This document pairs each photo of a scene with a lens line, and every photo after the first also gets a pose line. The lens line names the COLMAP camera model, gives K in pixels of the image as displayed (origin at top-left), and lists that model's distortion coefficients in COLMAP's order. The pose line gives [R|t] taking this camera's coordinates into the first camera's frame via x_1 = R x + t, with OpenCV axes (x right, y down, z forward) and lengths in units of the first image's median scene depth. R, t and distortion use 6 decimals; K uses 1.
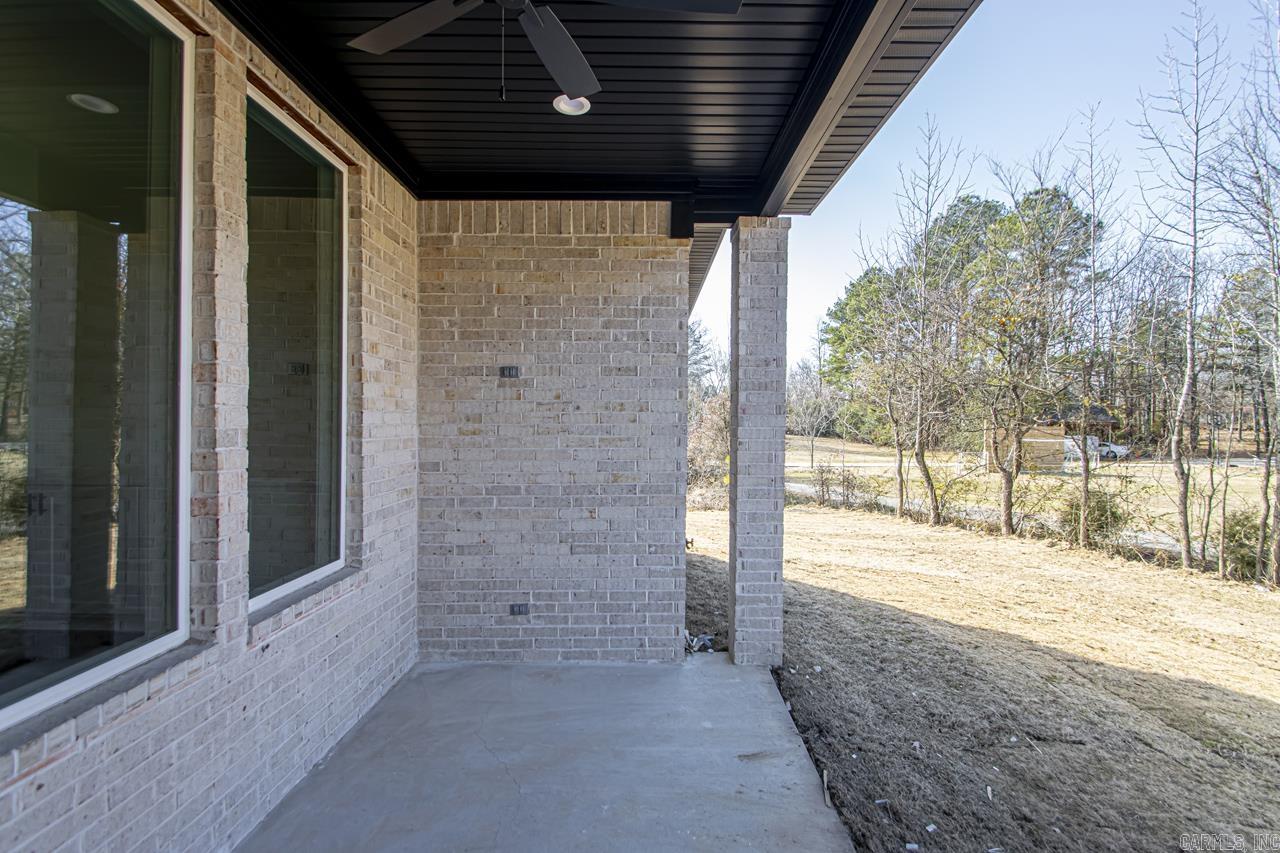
lens RADIAL K [[608.7, 0, 640.1], [0, 608.7, 425.5], [0, 0, 1]] dist [0.018115, -0.015811]
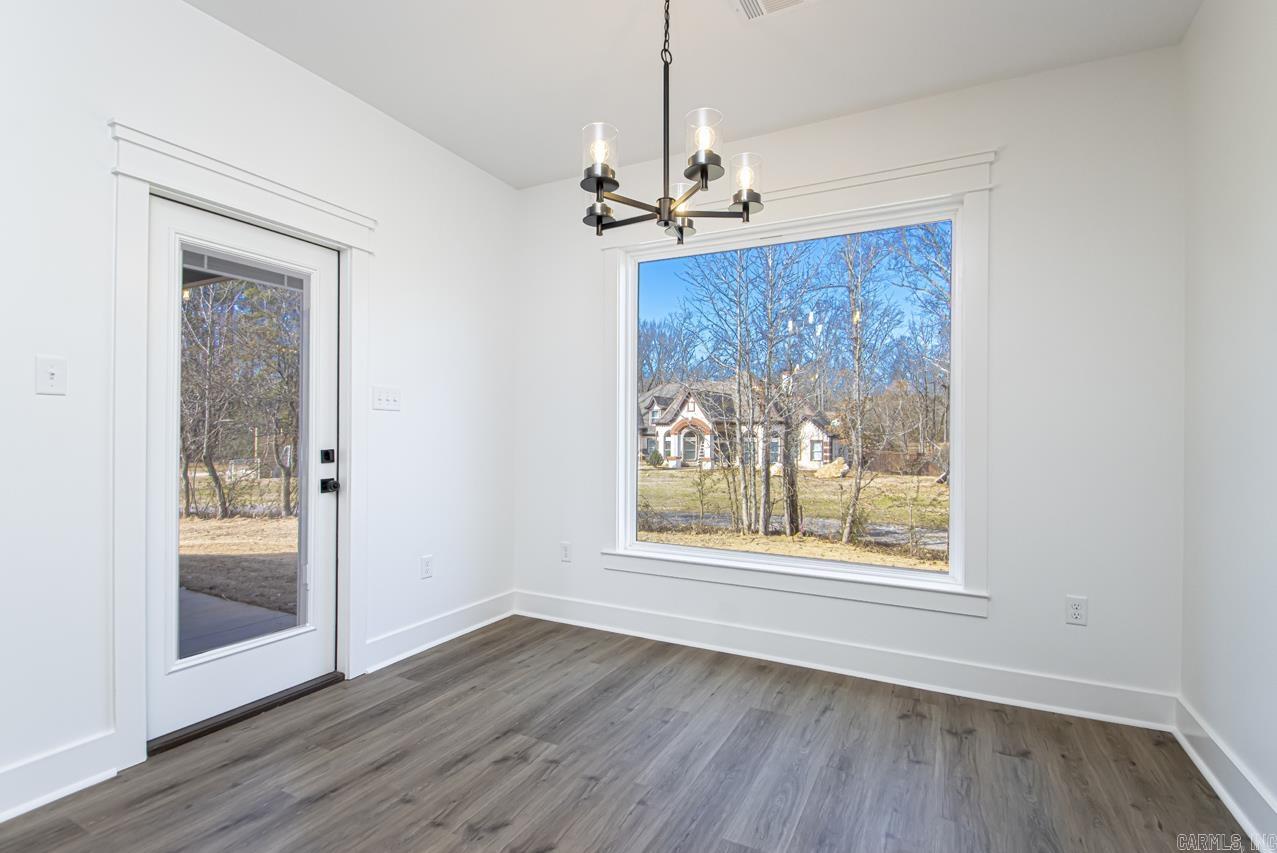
lens RADIAL K [[607.2, 0, 648.3], [0, 607.2, 433.7], [0, 0, 1]] dist [0.018115, -0.015811]
pose [[0.459408, -0.000590, 0.888225, -0.597959], [0.001858, 0.999998, -0.000297, 0.018582], [-0.888223, 0.001787, 0.459409, -0.841571]]
